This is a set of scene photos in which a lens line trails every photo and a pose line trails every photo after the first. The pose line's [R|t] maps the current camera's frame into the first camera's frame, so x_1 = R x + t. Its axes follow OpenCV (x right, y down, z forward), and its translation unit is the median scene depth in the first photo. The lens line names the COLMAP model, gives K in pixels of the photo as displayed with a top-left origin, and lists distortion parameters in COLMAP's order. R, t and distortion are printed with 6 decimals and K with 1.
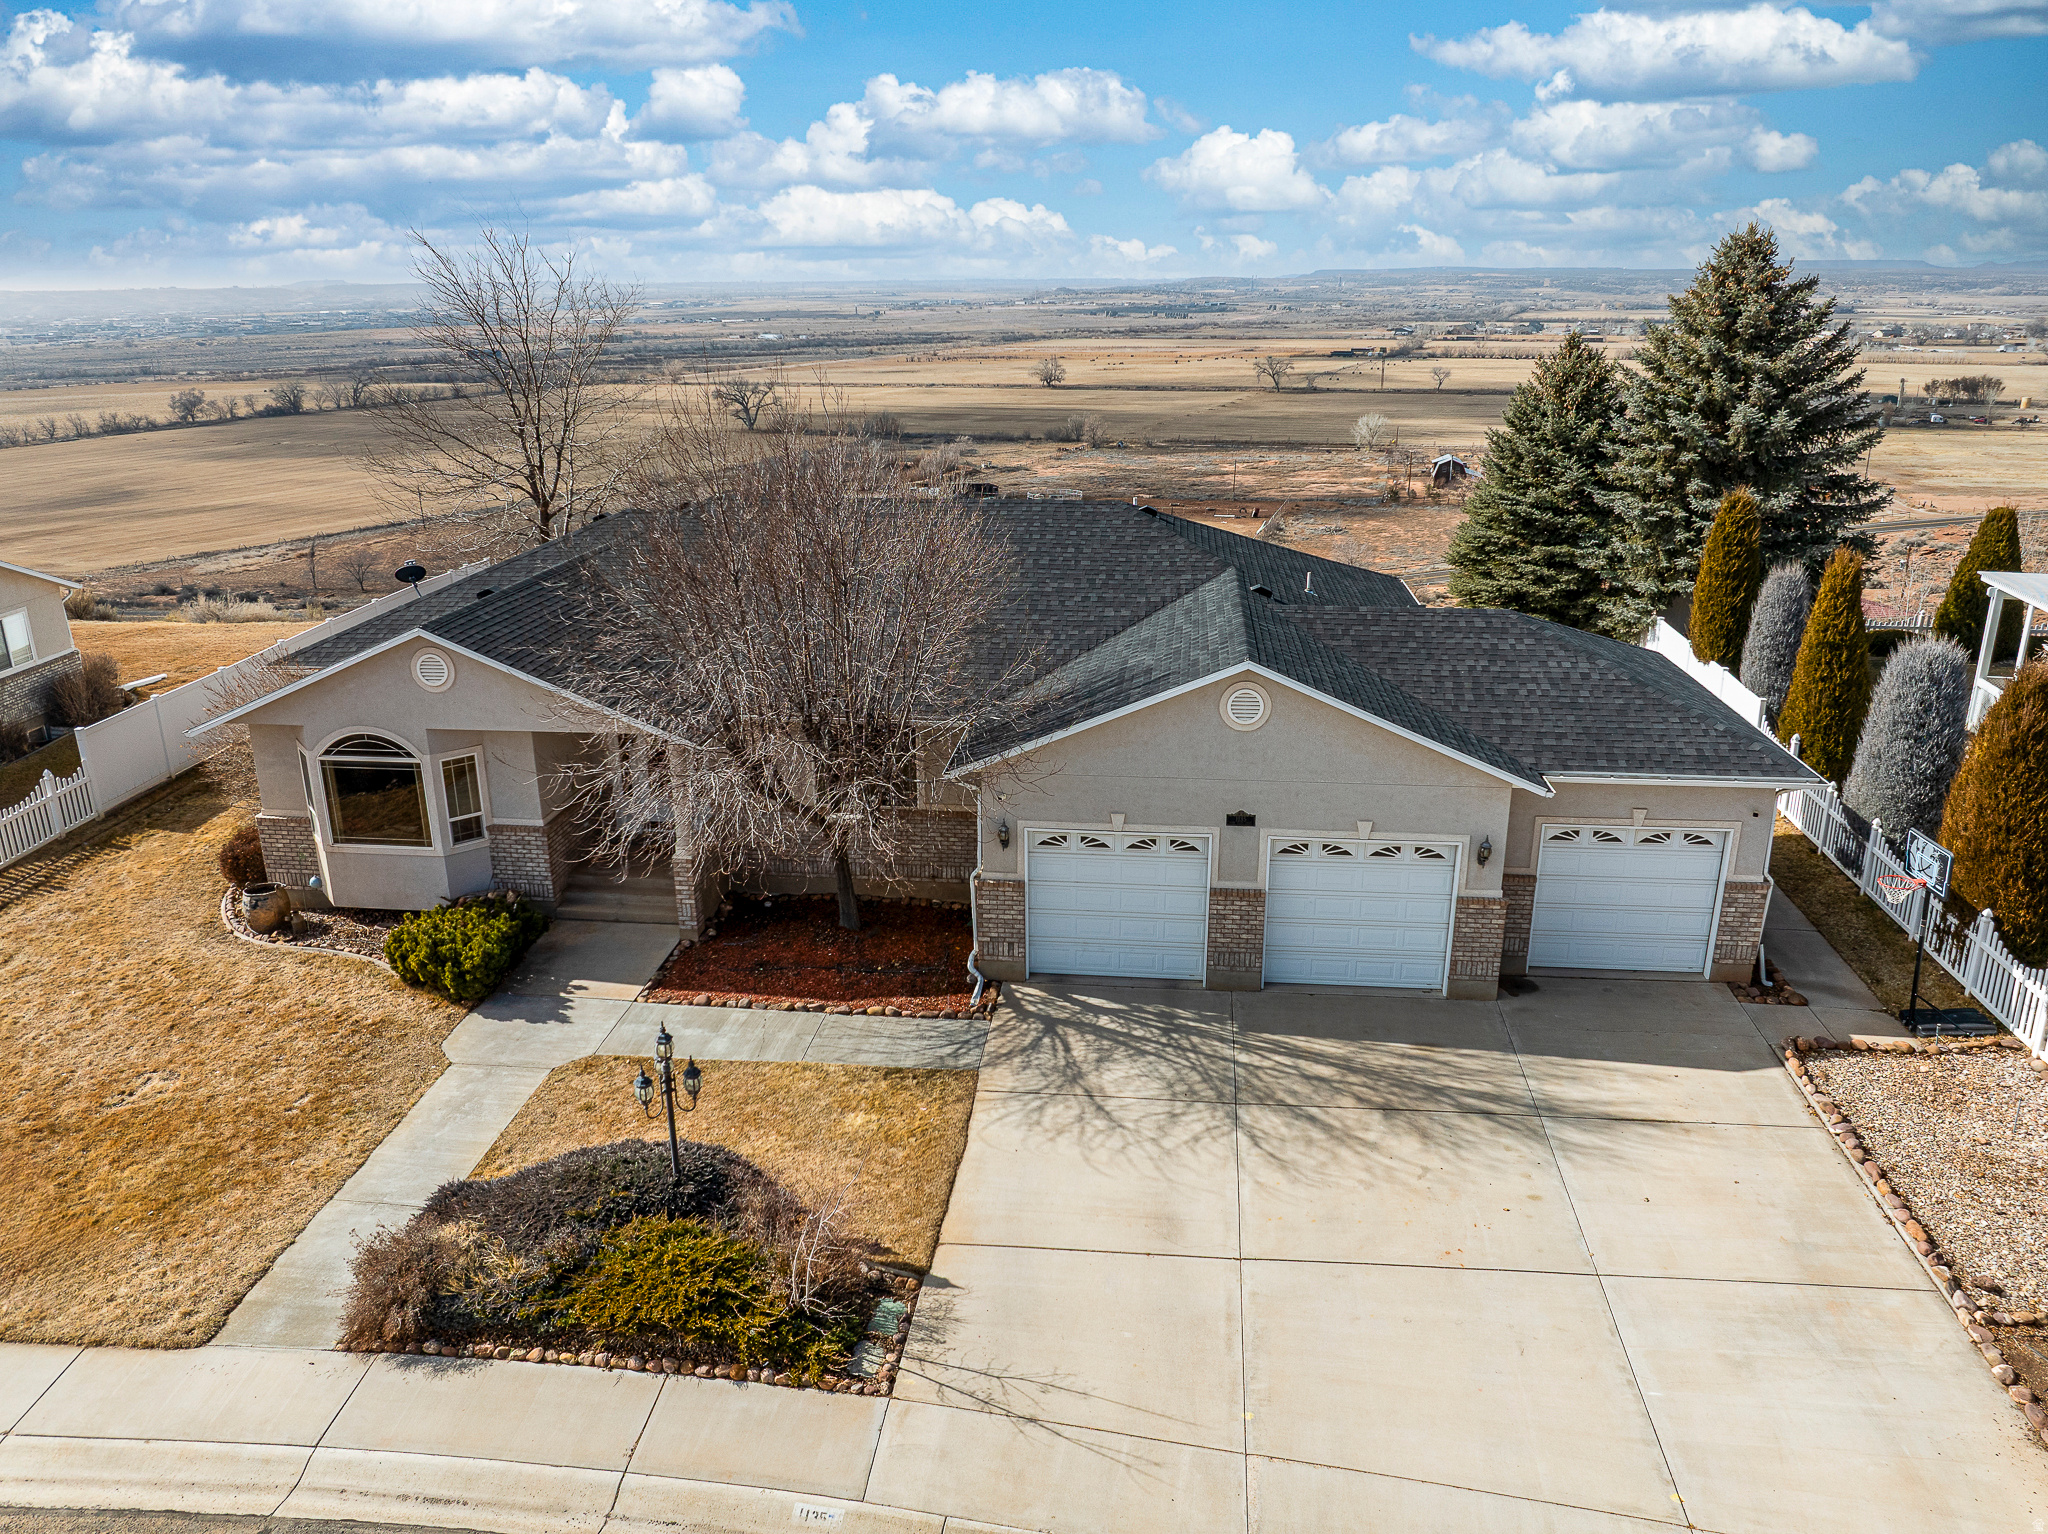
lens RADIAL K [[1513.6, 0, 1024.0], [0, 1513.6, 767.0], [0, 0, 1]] dist [-0.033061, 0.003300]
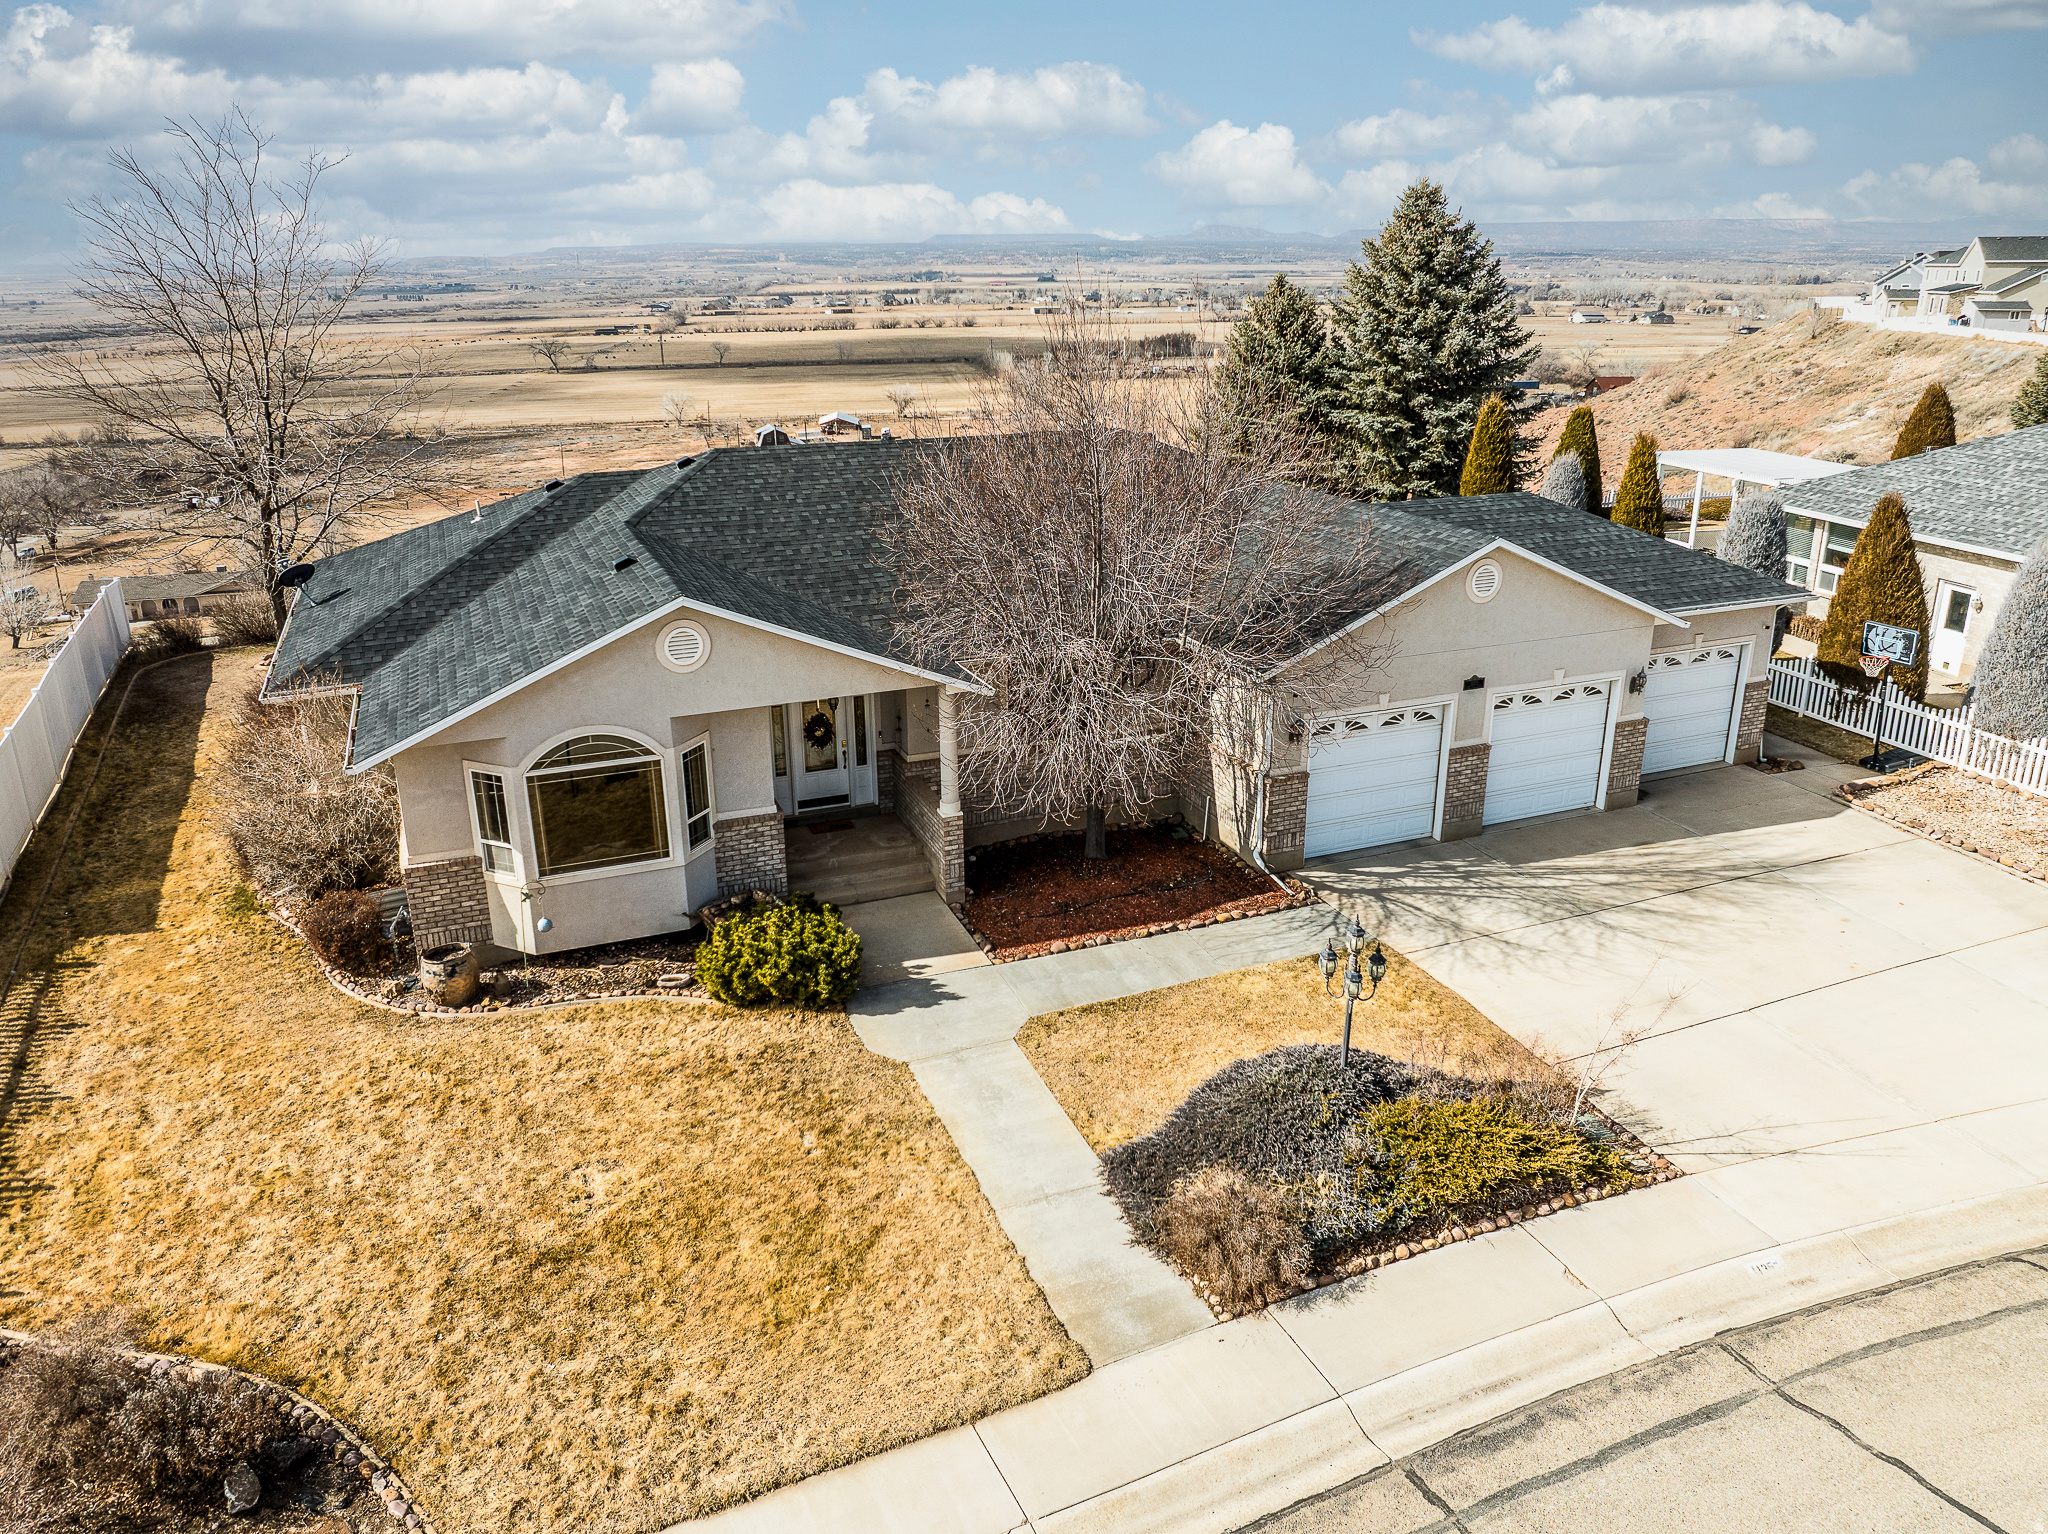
lens RADIAL K [[1528.7, 0, 1024.0], [0, 1528.7, 767.0], [0, 0, 1]] dist [-0.036393, -0.011272]
pose [[0.869304, -0.156528, 0.468839, -0.673452], [0.152495, 0.987194, 0.046838, -0.007972], [-0.470166, 0.030779, 0.882041, 0.151491]]
